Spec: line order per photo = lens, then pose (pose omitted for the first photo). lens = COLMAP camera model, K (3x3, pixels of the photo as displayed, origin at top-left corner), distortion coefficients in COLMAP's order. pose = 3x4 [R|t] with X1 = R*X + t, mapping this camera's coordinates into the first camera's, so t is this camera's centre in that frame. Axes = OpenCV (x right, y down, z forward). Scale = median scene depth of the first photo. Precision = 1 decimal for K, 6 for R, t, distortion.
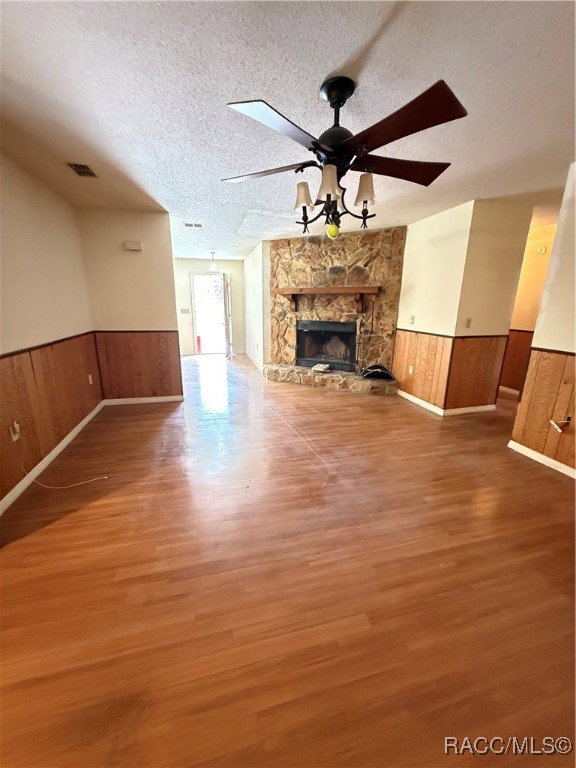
lens RADIAL K [[307.1, 0, 286.2], [0, 307.1, 382.4], [0, 0, 1]] dist [-0.004567, 0.000283]
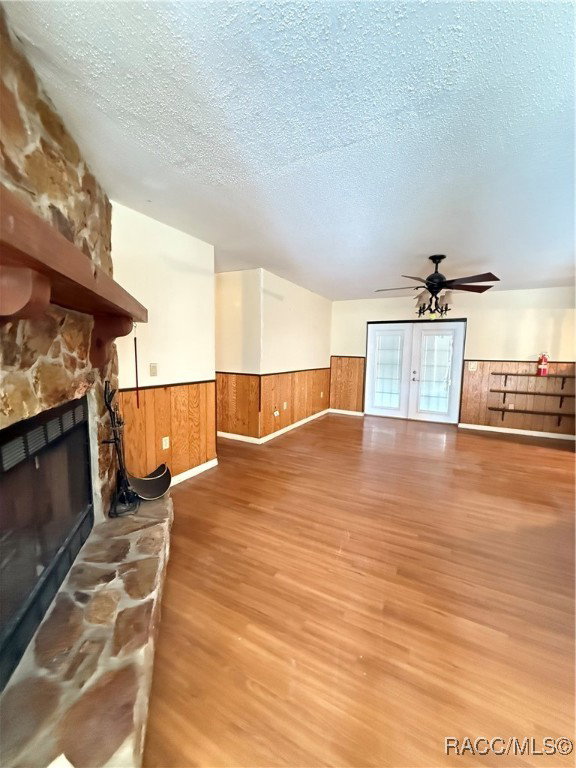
lens RADIAL K [[307.1, 0, 288.7], [0, 307.1, 384.2], [0, 0, 1]] dist [-0.004567, 0.000283]
pose [[-0.731910, -0.091357, 0.675249, -0.230661], [0.153063, 0.943604, 0.293570, -0.330249], [-0.663988, 0.318222, -0.676650, 1.297726]]
